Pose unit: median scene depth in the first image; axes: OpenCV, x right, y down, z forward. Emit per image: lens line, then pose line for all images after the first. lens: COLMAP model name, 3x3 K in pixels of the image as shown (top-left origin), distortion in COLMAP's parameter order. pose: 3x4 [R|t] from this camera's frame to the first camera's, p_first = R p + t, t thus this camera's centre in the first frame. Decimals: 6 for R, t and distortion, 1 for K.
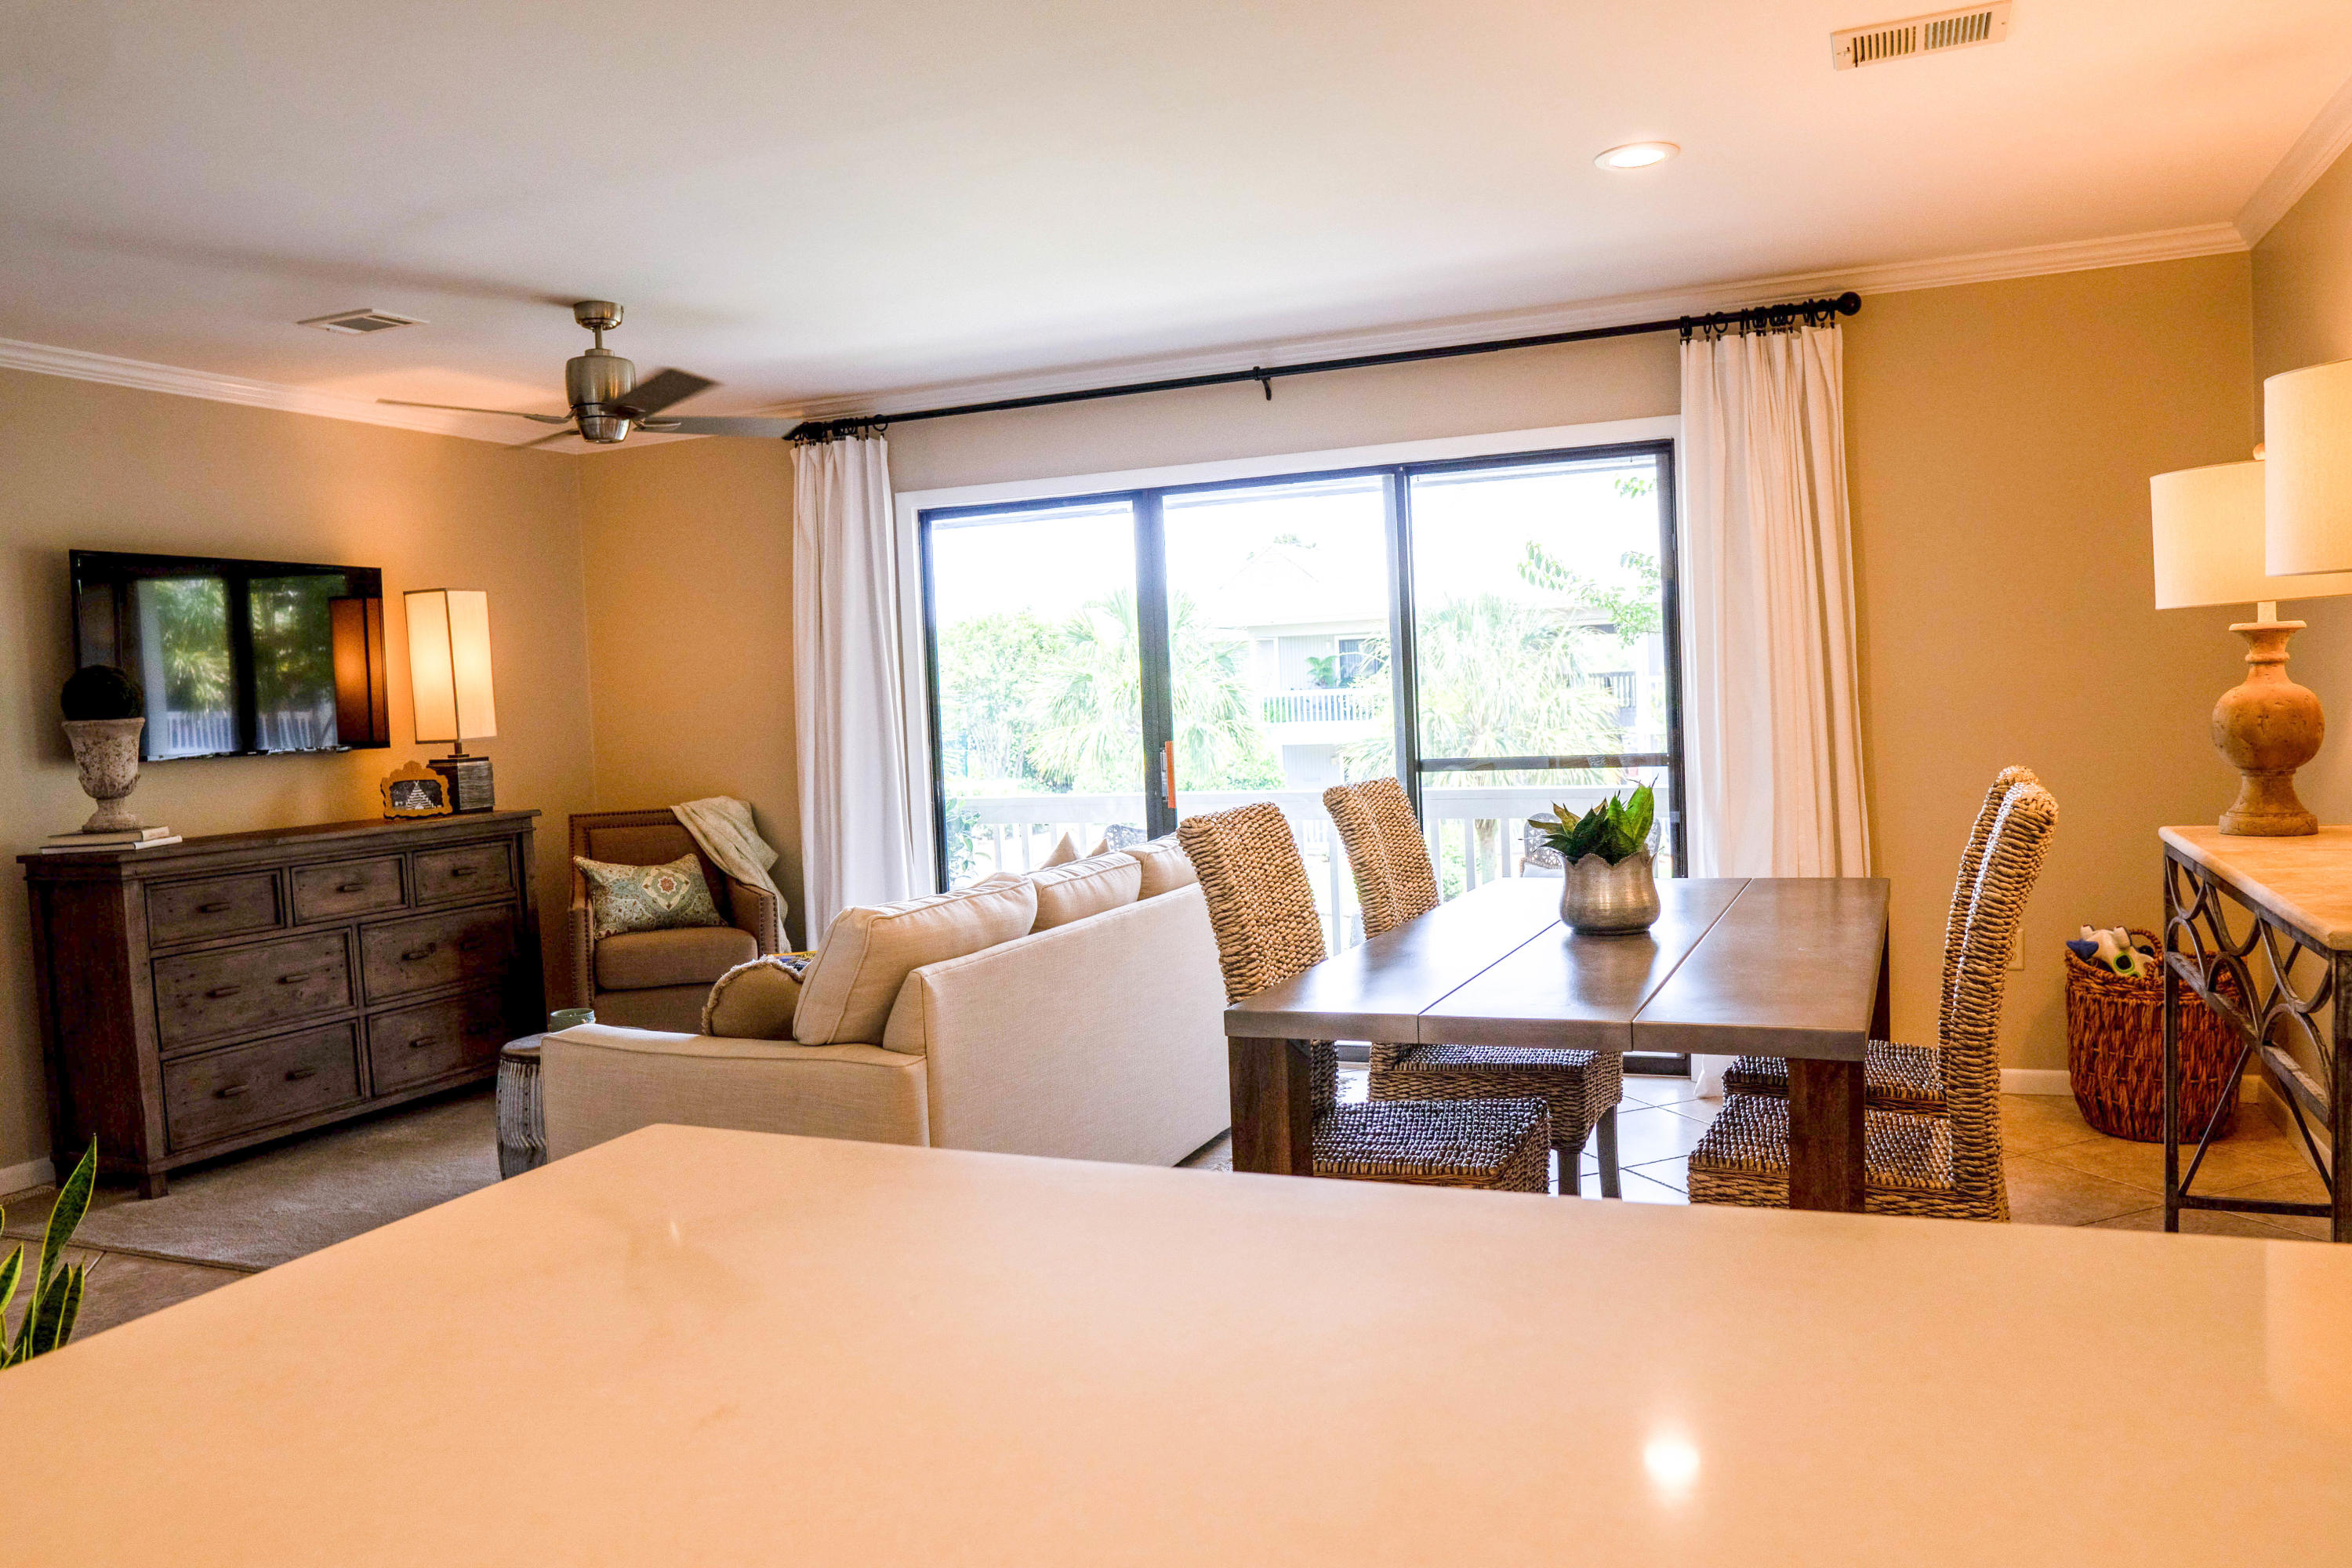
lens RADIAL K [[1670.7, 0, 1215.4], [0, 1670.7, 786.9], [0, 0, 1]] dist [-0.108990, 0.067558]
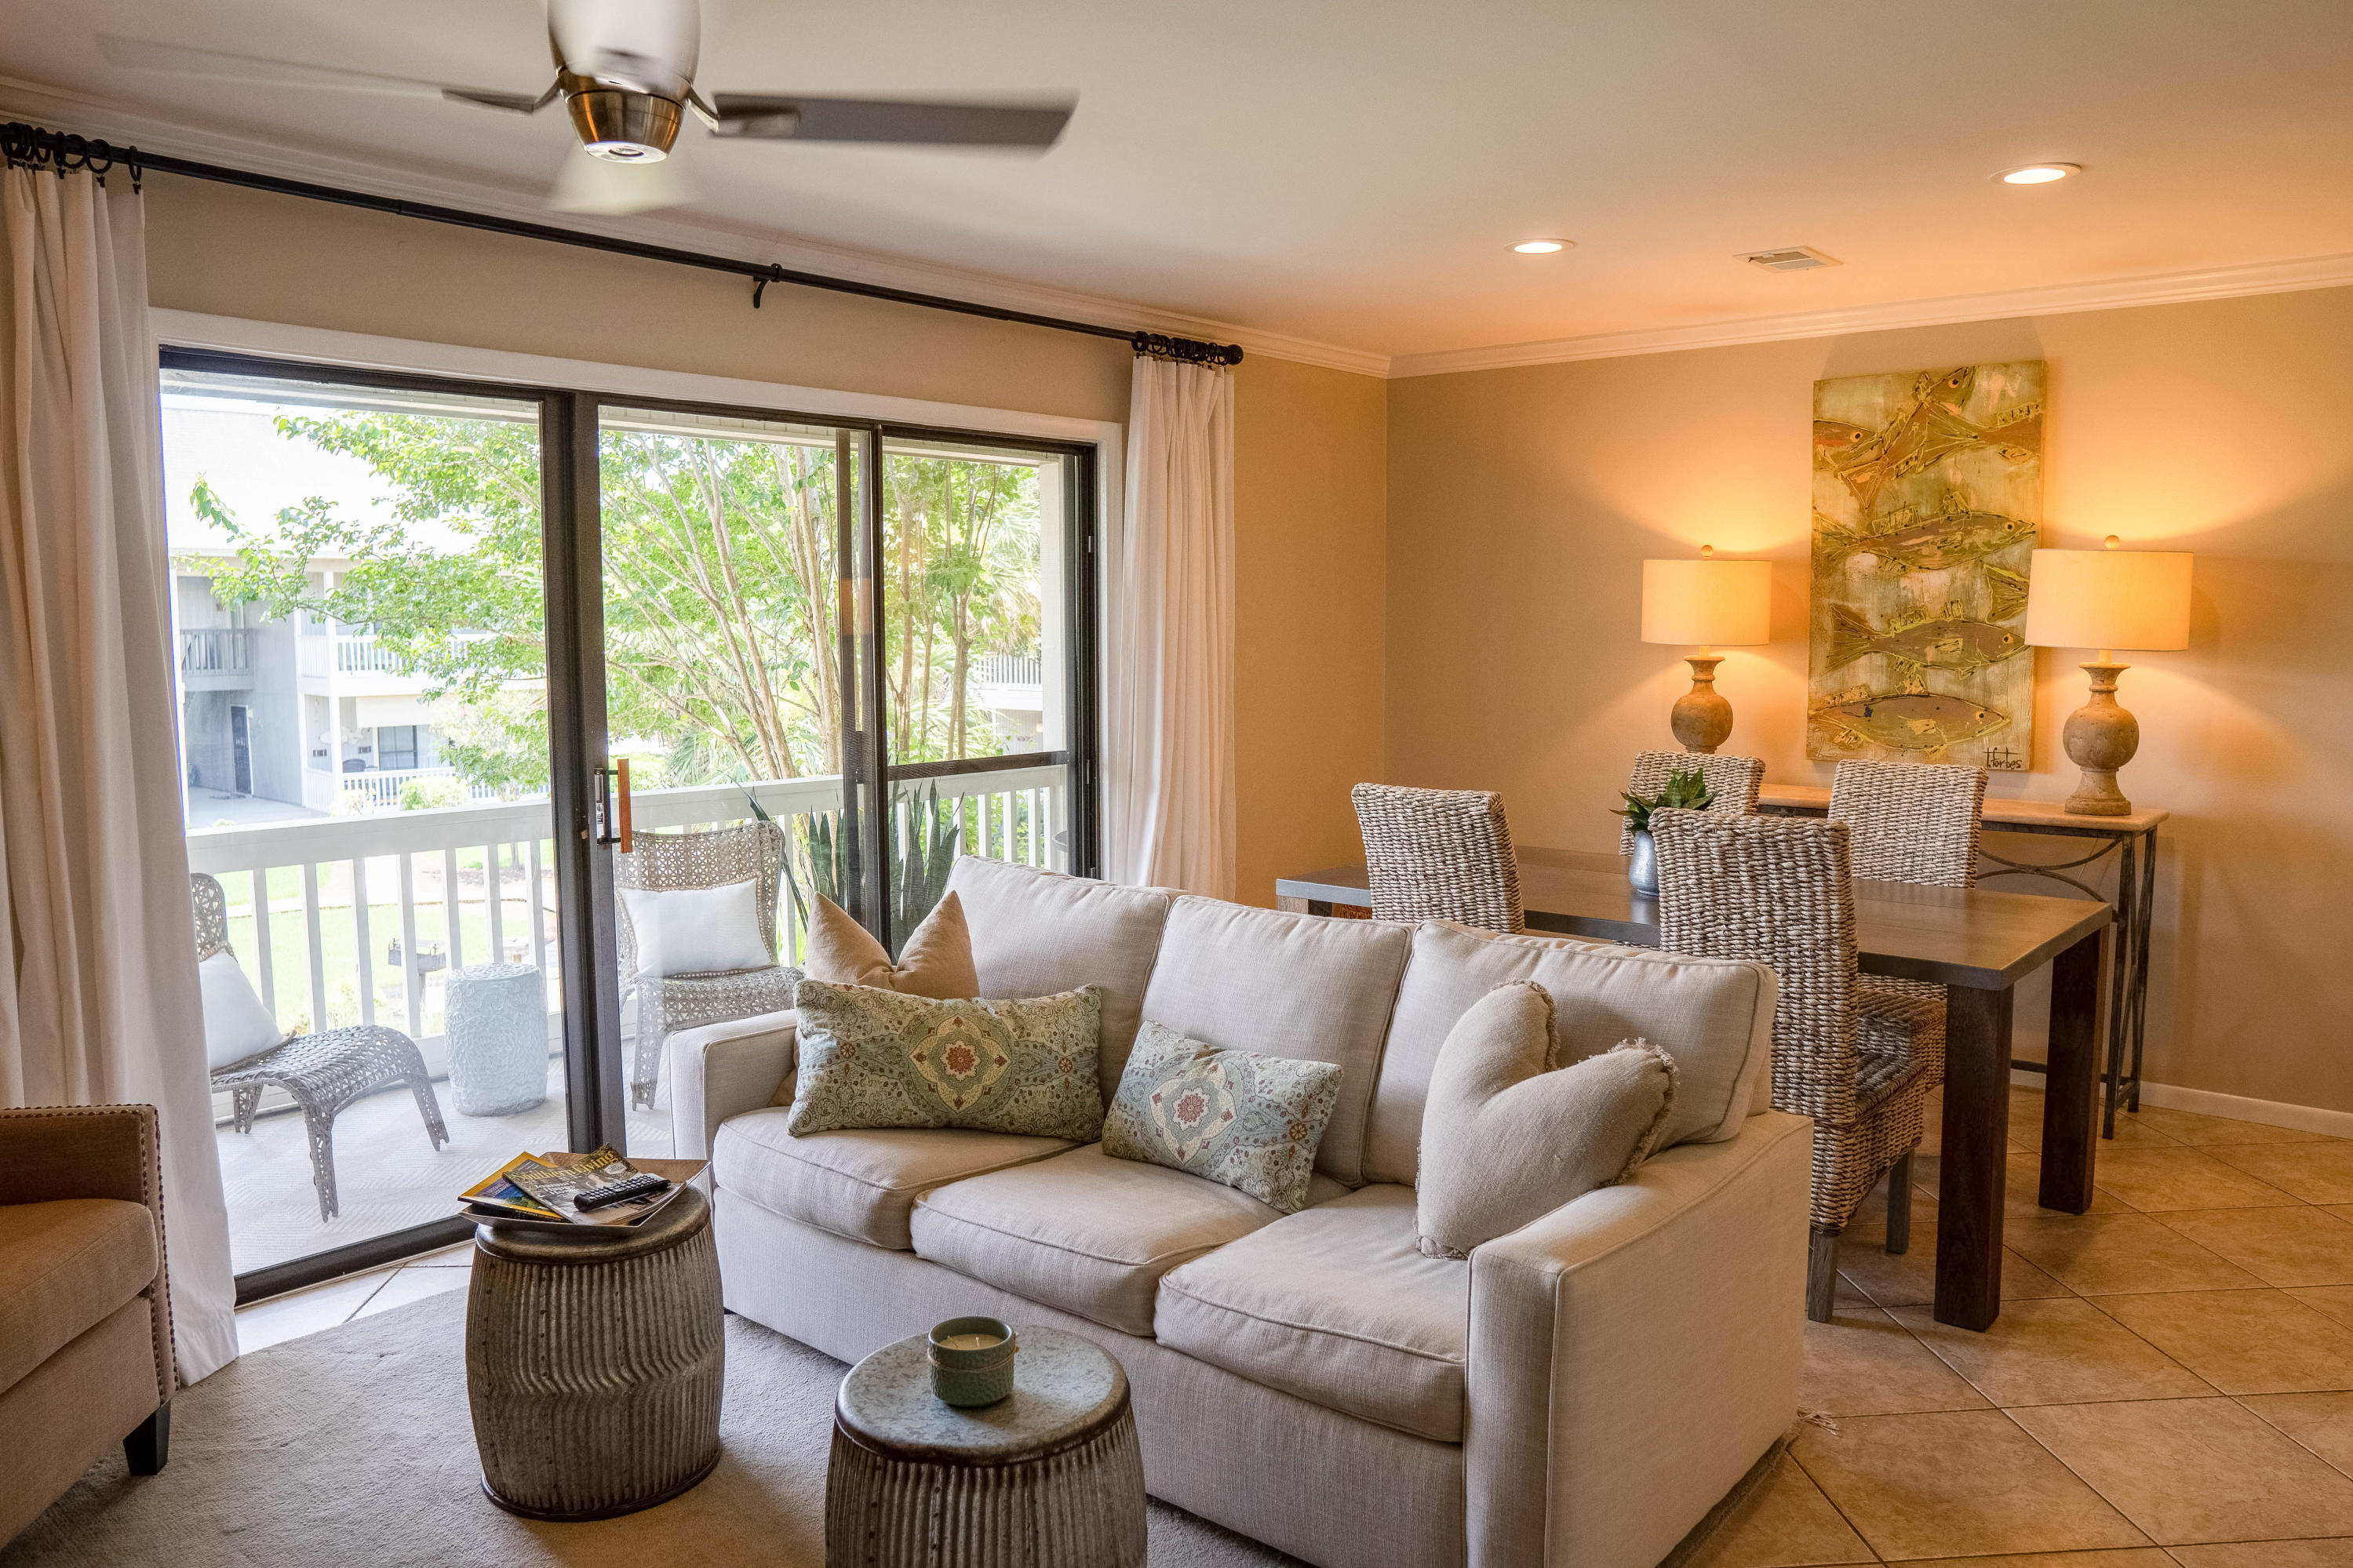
lens RADIAL K [[1671.2, 0, 1176.5], [0, 1671.2, 784.4], [0, 0, 1]] dist [-0.108990, 0.067558]
pose [[0.321376, -0.048852, 0.945691, -0.630774], [0.038118, 0.998526, 0.038627, -0.040372], [-0.946184, 0.023634, 0.322765, 0.594184]]
